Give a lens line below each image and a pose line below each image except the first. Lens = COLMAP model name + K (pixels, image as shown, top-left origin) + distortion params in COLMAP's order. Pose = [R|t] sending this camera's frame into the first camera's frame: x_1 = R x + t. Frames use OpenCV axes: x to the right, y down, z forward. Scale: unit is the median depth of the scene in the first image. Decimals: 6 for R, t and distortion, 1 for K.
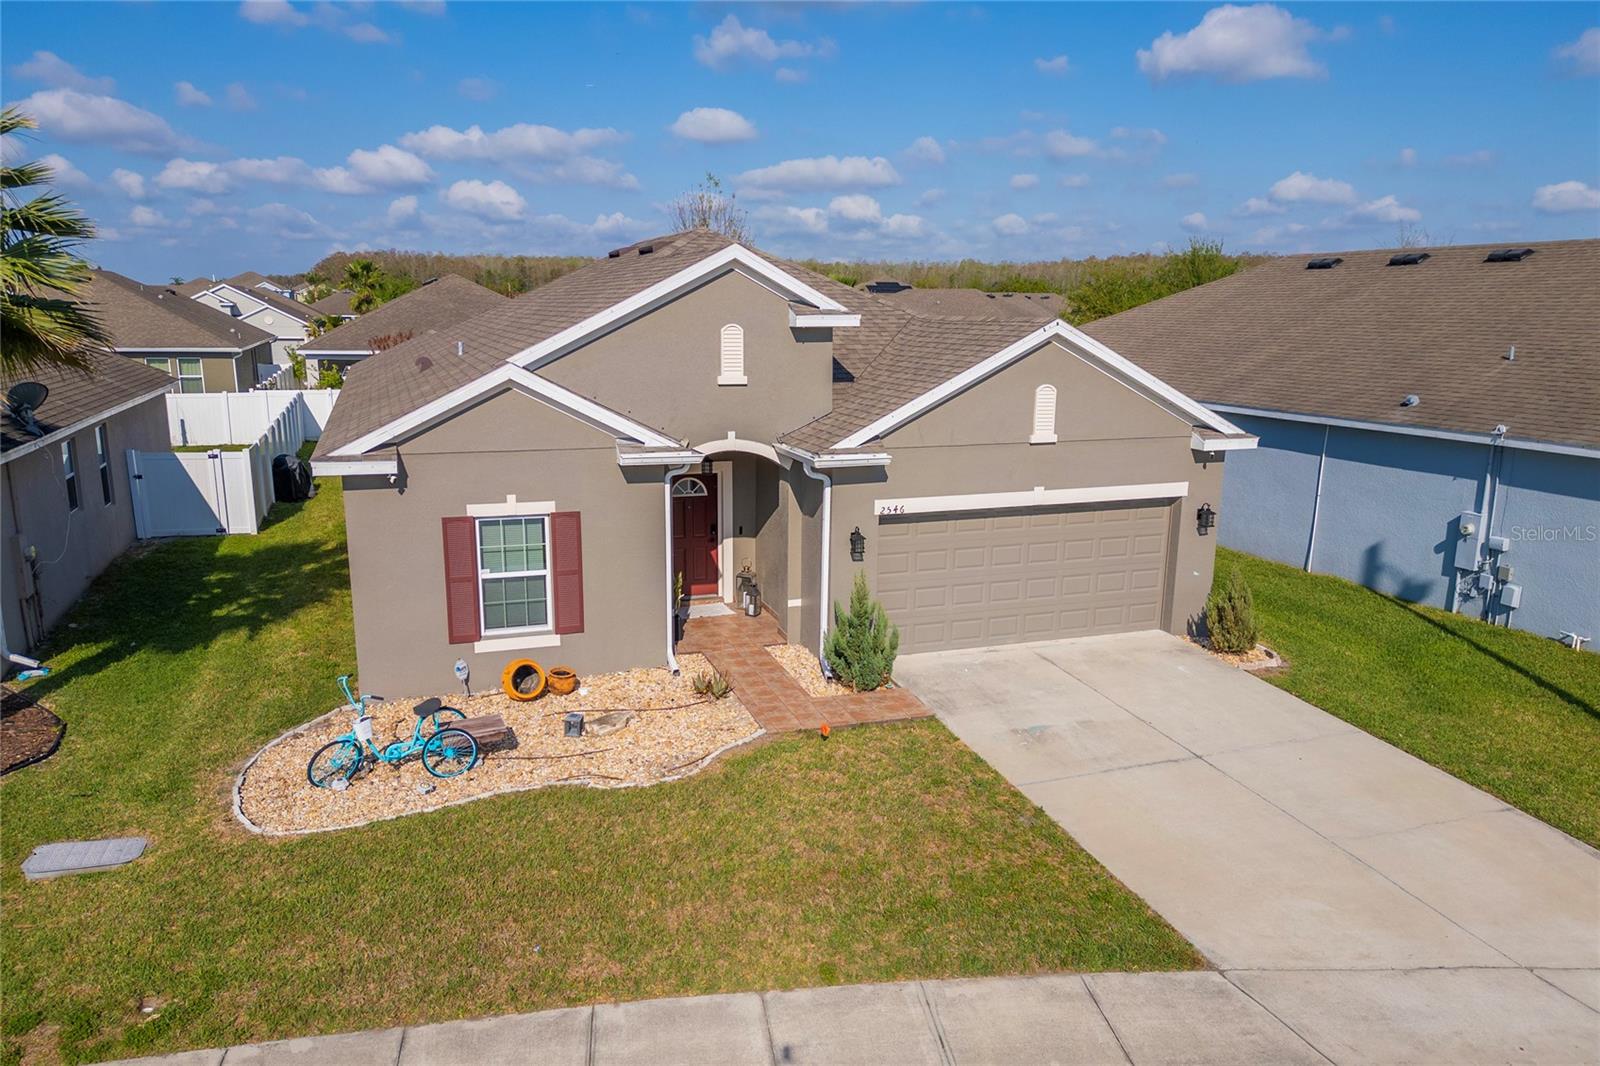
lens RADIAL K [[1138.0, 0, 798.6], [0, 1138.0, 571.0], [0, 0, 1]] dist [0.080529, -0.077343]
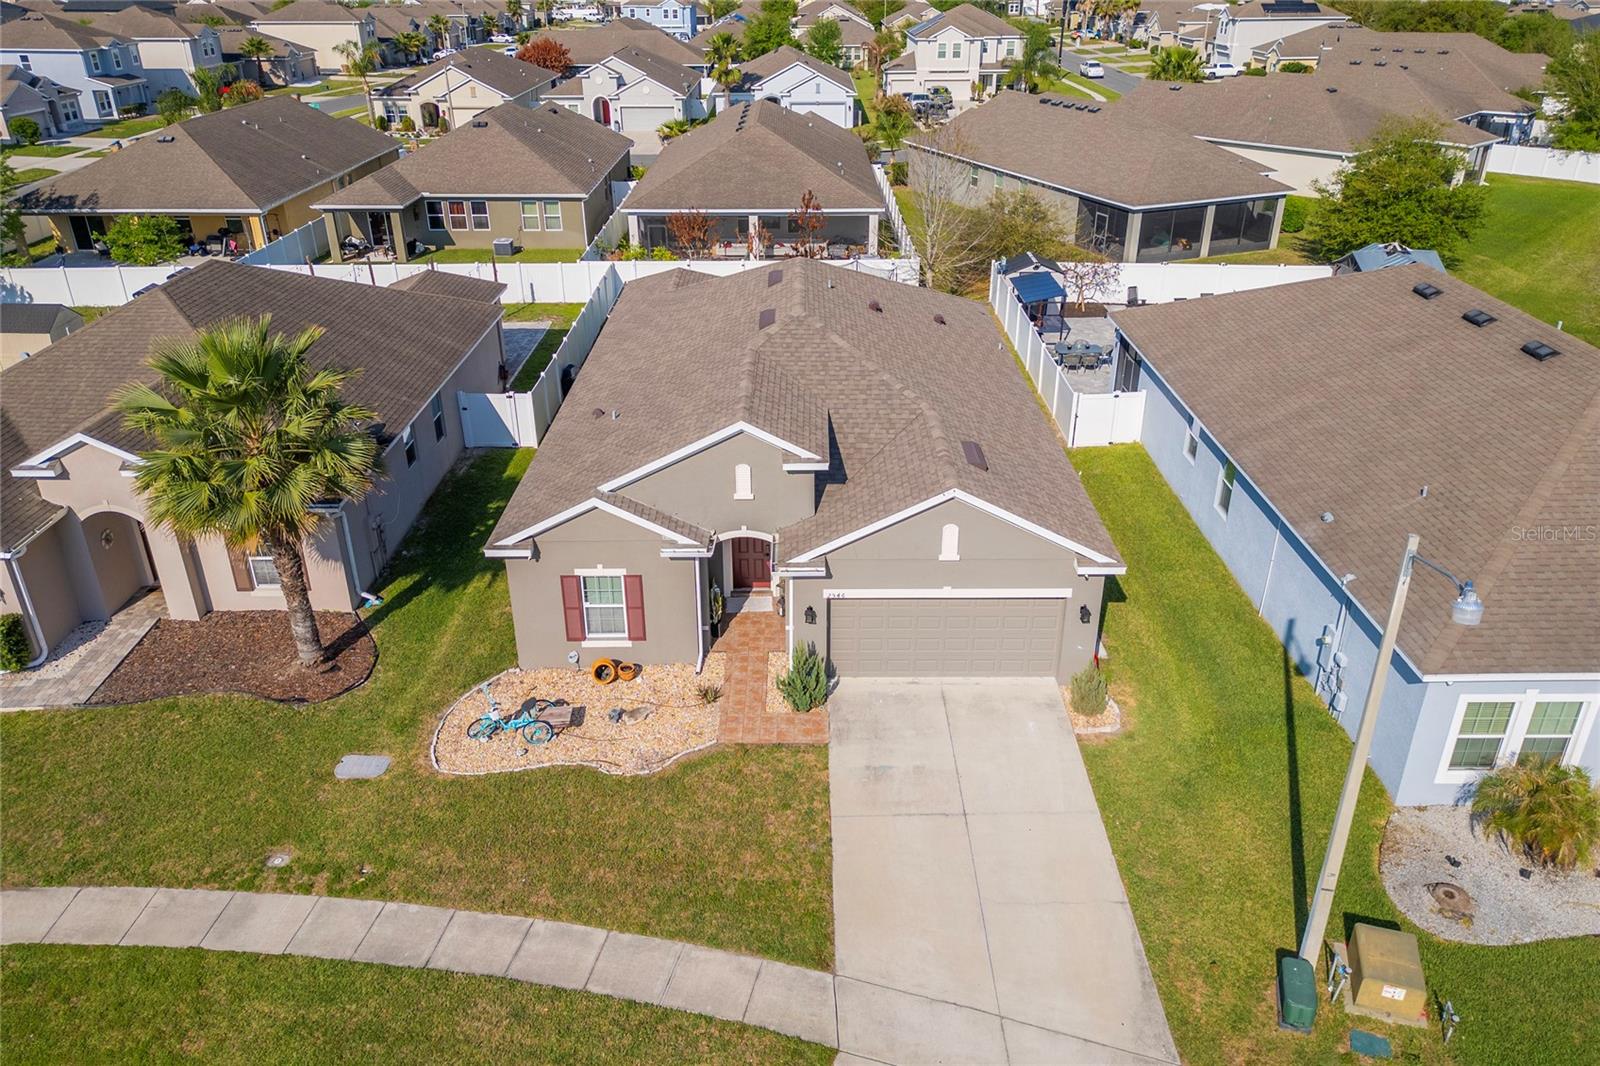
lens RADIAL K [[1134.9, 0, 797.9], [0, 1134.9, 499.3], [0, 0, 1]] dist [0.092749, -0.120162]
pose [[0.940527, 0.134713, -0.311867, 0.507903], [-0.063323, 0.971446, 0.228654, -0.541602], [0.333765, -0.195307, 0.922202, -0.394003]]
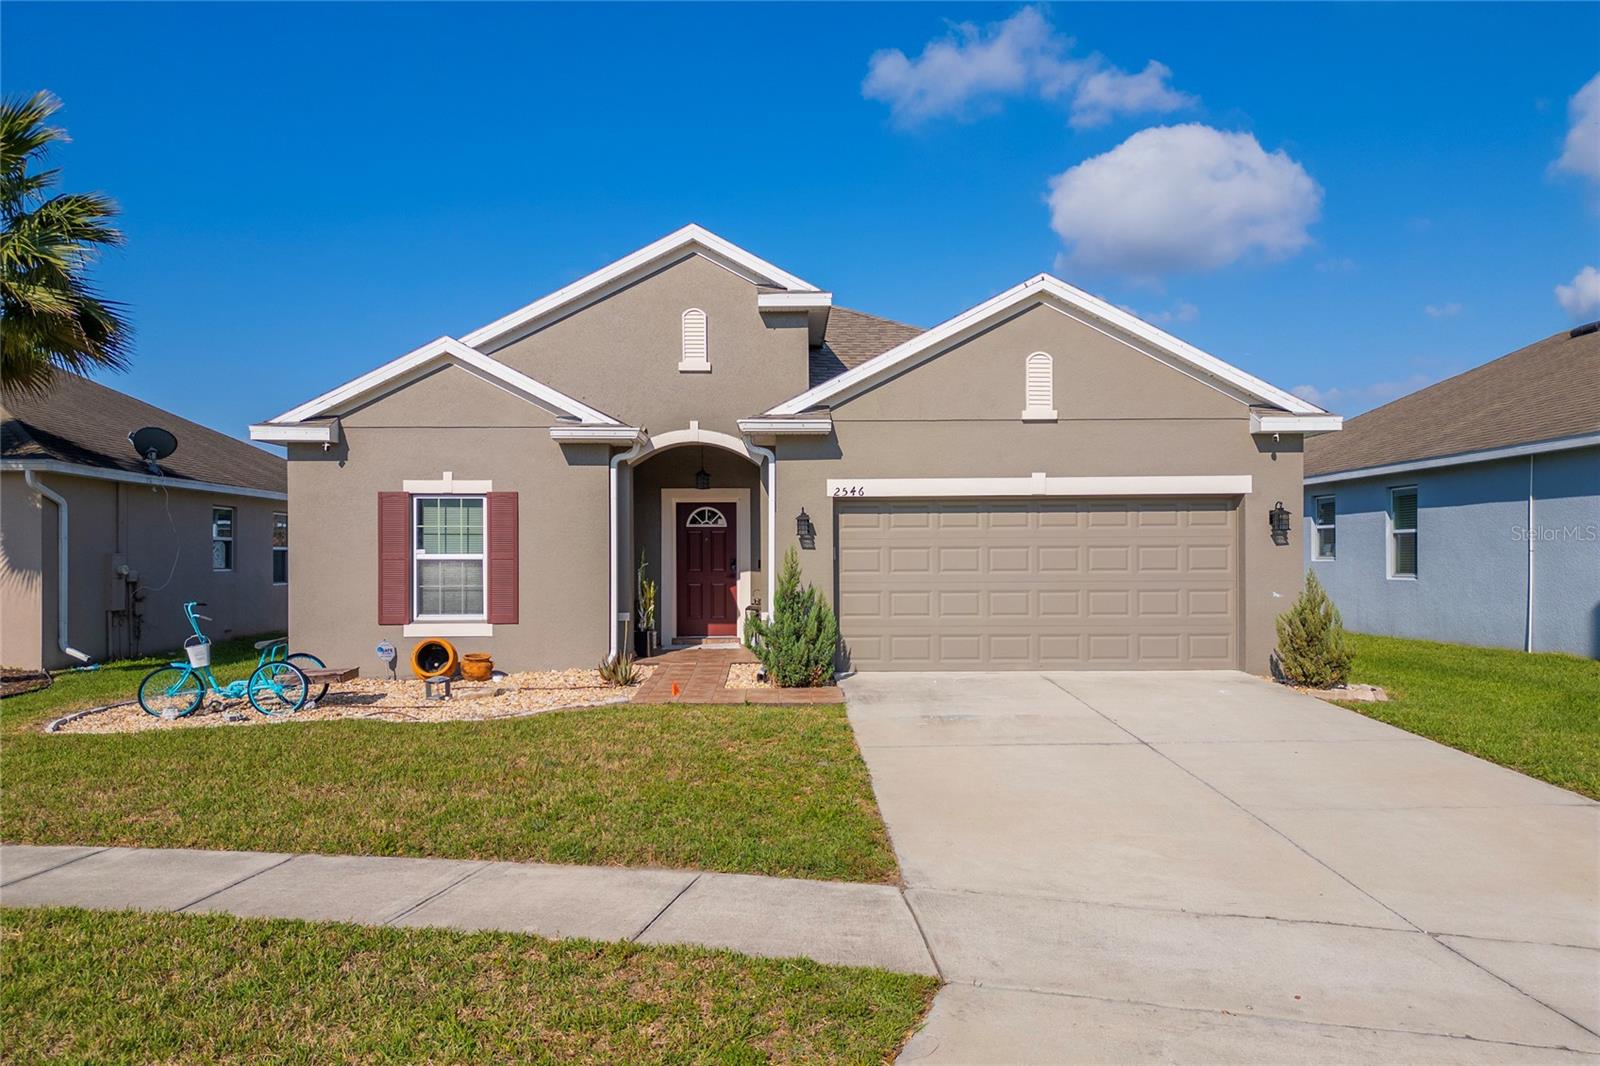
lens RADIAL K [[1127.1, 0, 797.8], [0, 1127.1, 557.5], [0, 0, 1]] dist [0.074892, -0.072861]
pose [[0.948941, -0.014285, -0.315131, 0.331750], [-0.058412, 0.973742, -0.220033, 0.197188], [0.309999, 0.227205, 0.923189, 0.208233]]
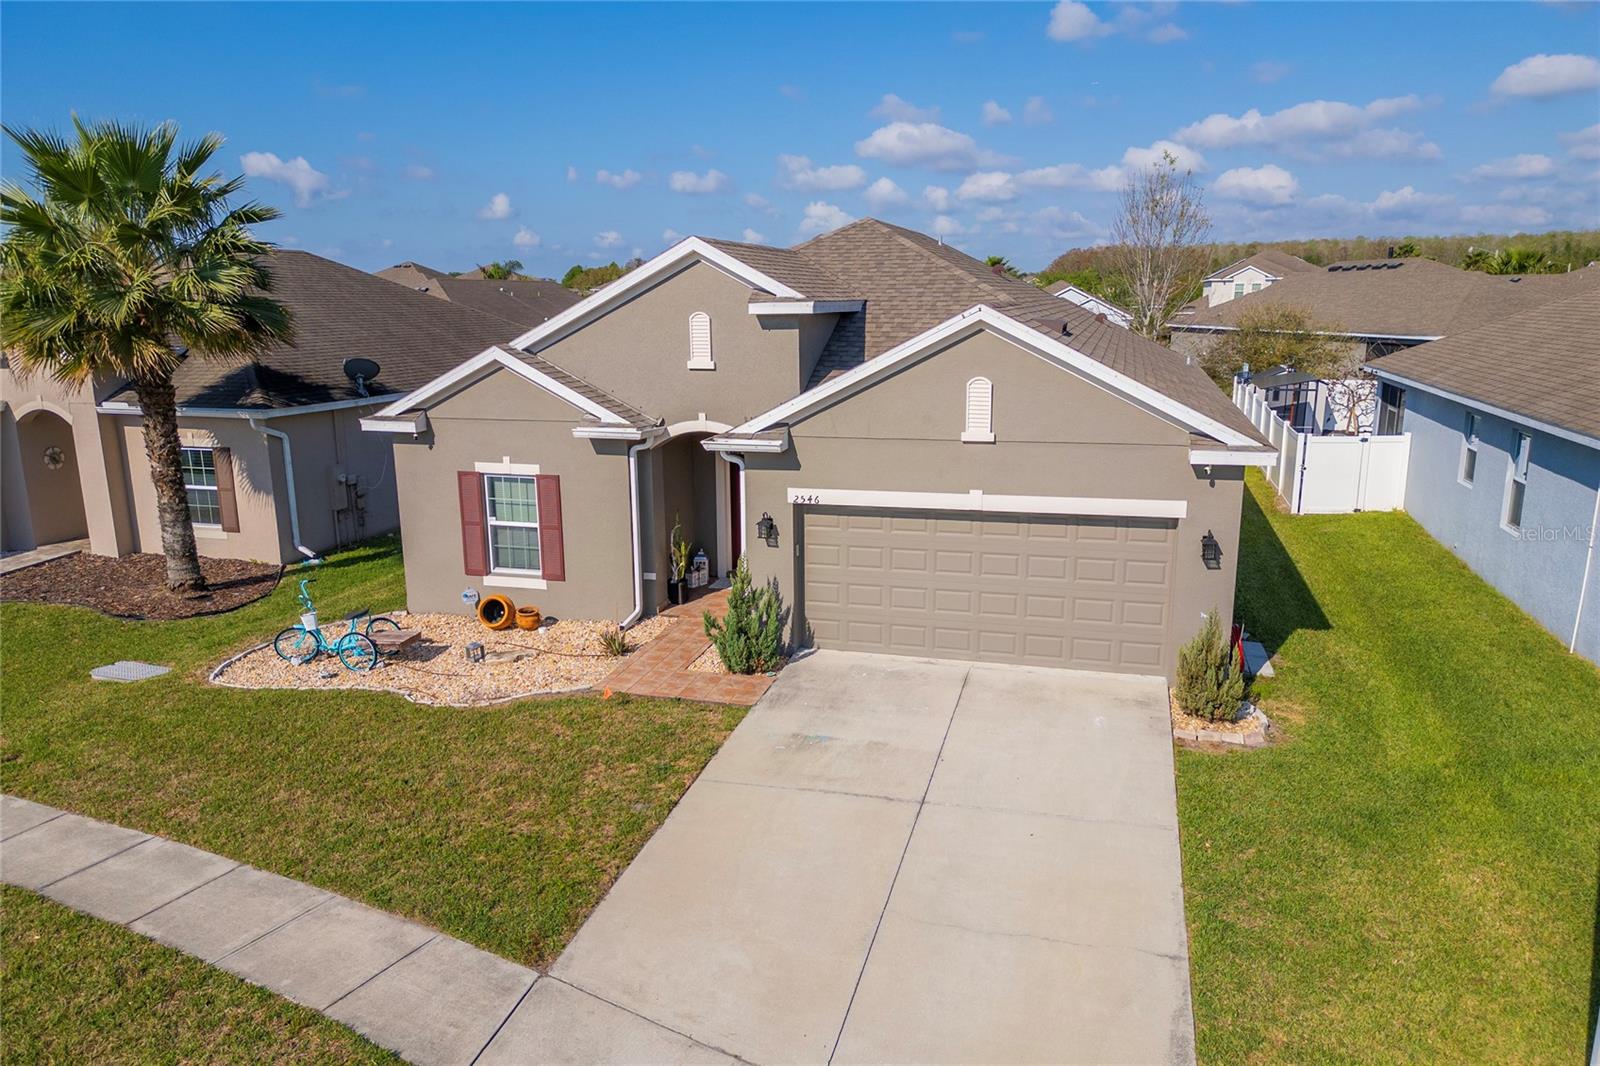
lens RADIAL K [[1127.1, 0, 797.8], [0, 1127.1, 557.5], [0, 0, 1]] dist [0.074892, -0.072861]
pose [[0.810973, 0.116725, -0.573322, 0.670586], [-0.117515, 0.992425, 0.035825, -0.039450], [0.573160, 0.038321, 0.818547, 0.207791]]
